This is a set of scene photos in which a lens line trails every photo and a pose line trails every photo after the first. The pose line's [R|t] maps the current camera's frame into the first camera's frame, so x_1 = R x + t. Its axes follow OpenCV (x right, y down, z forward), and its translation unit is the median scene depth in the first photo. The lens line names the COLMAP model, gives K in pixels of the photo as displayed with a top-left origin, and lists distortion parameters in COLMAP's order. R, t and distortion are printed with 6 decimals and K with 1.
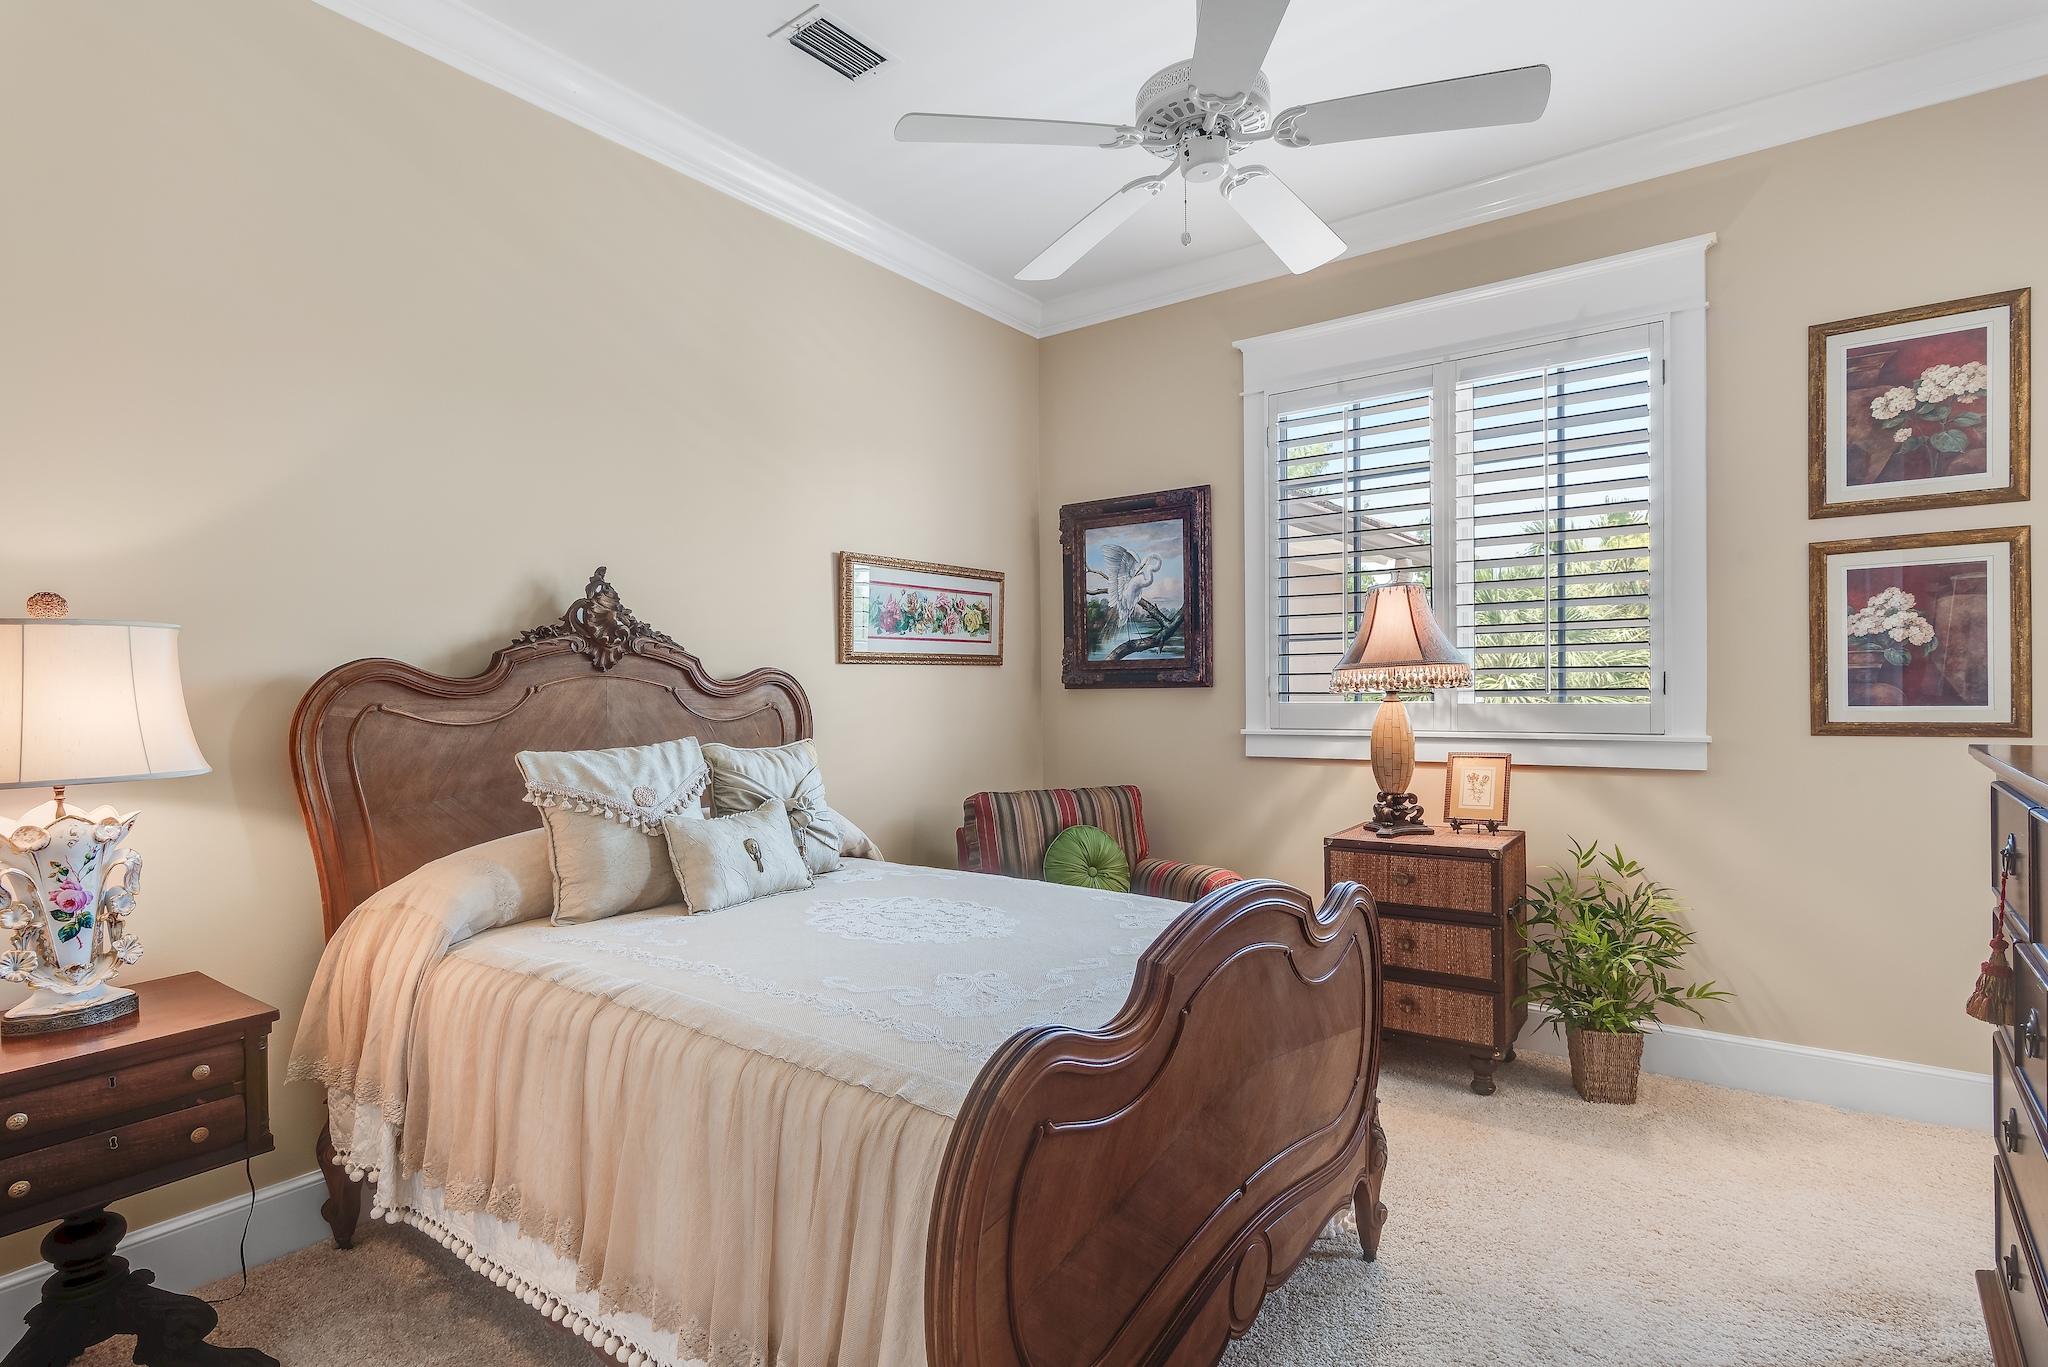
lens RADIAL K [[1017.1, 0, 1035.0], [0, 1017.1, 690.2], [0, 0, 1]] dist [0.002868, 0.000111]
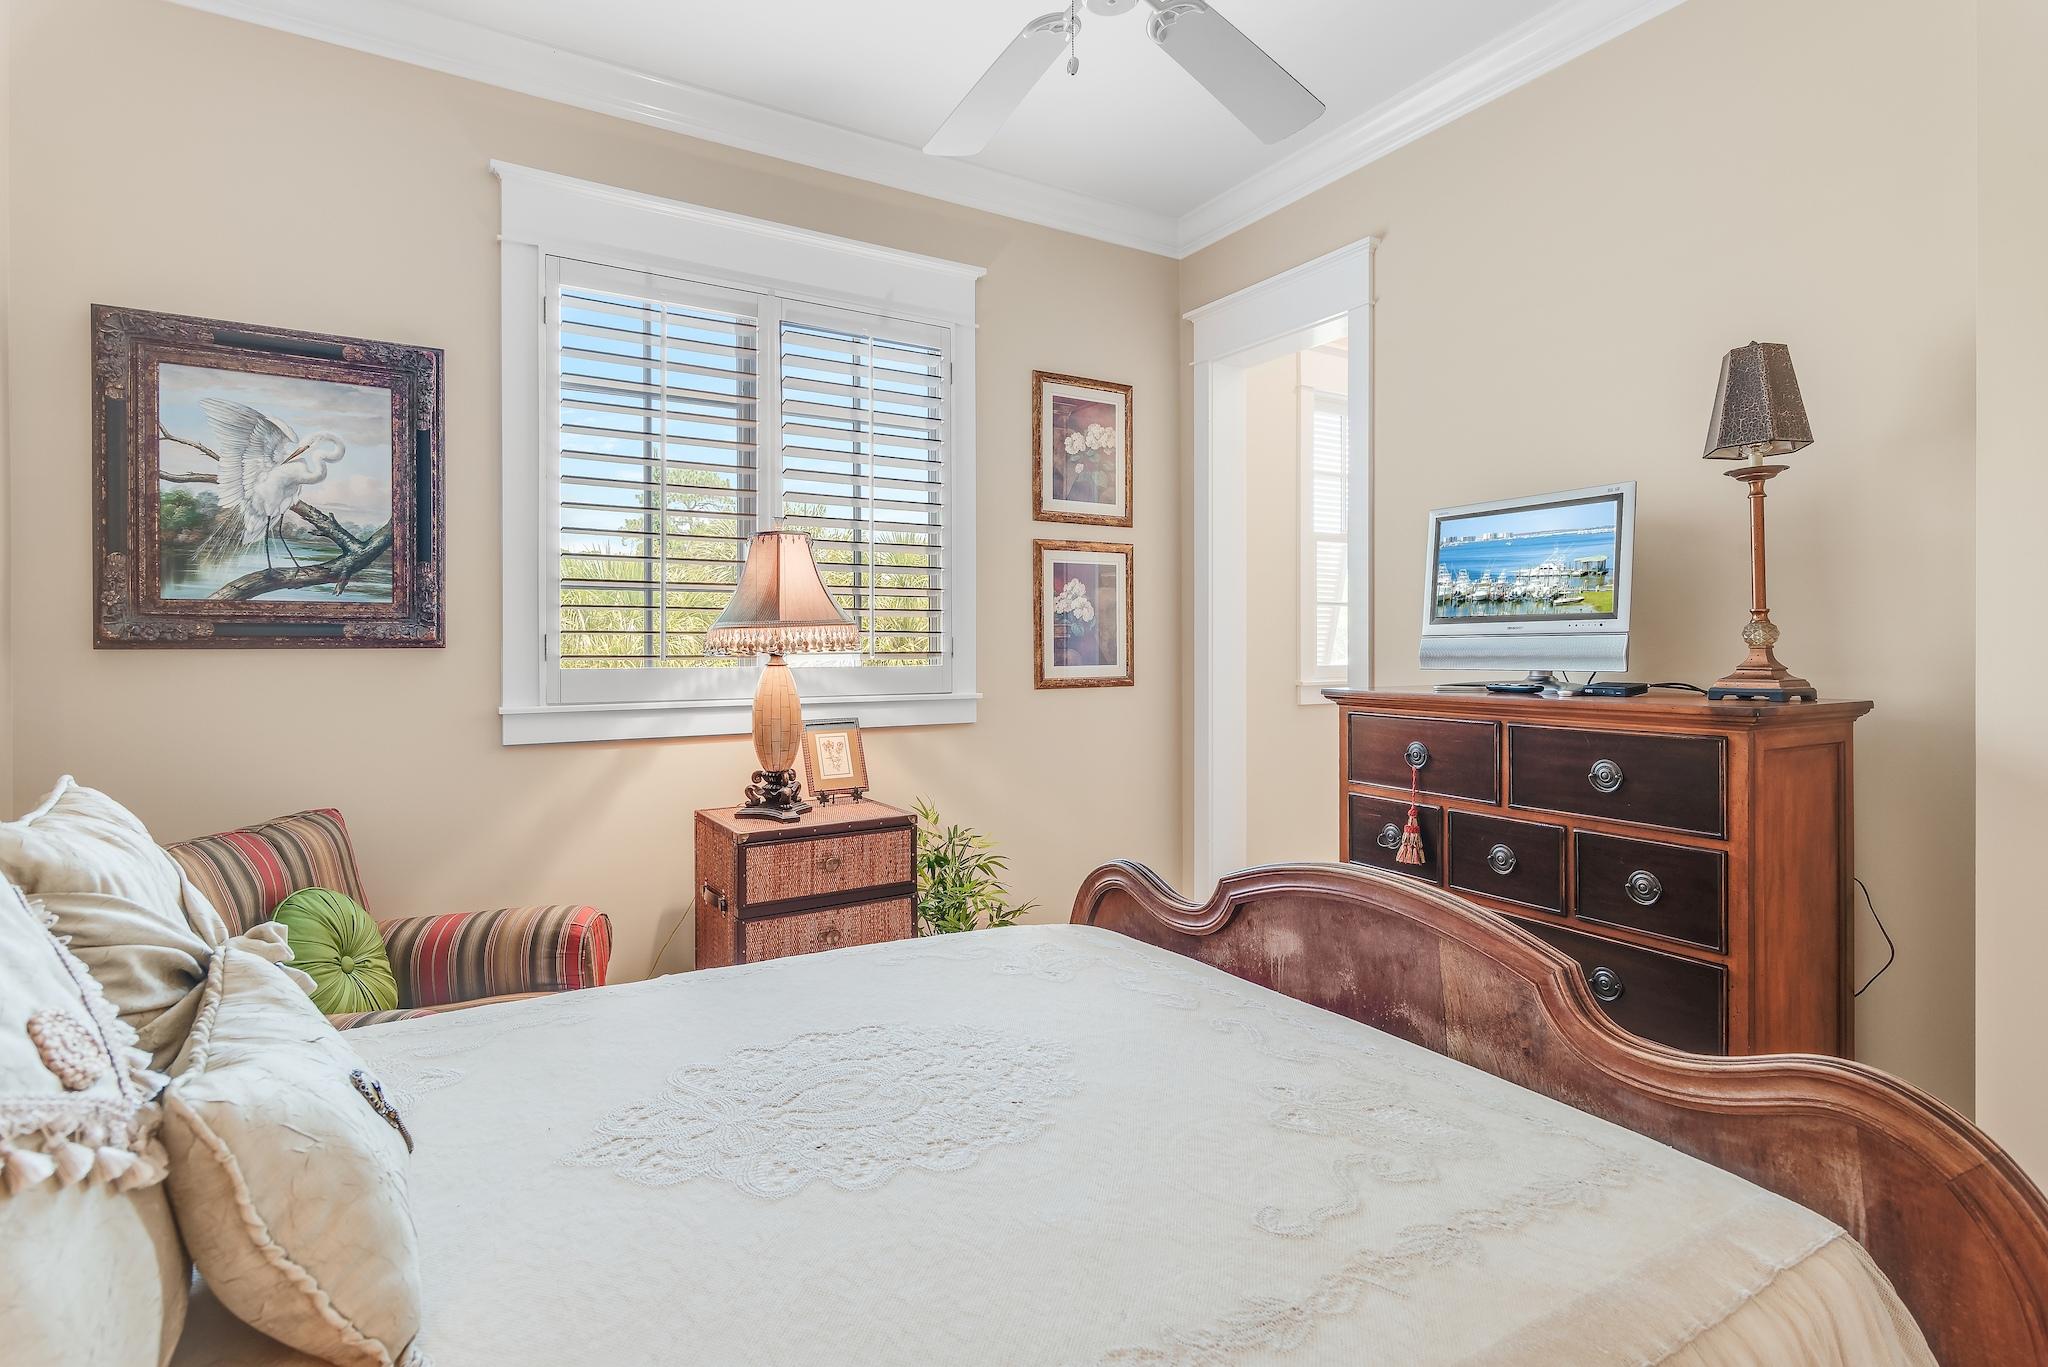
lens RADIAL K [[1017.1, 0, 996.6], [0, 1017.1, 648.1], [0, 0, 1]] dist [0.002868, 0.000111]
pose [[0.386127, 0.012037, 0.922367, -0.365902], [0.001050, 0.999908, -0.013488, 0.008008], [-0.922445, 0.006176, 0.386079, 0.469349]]
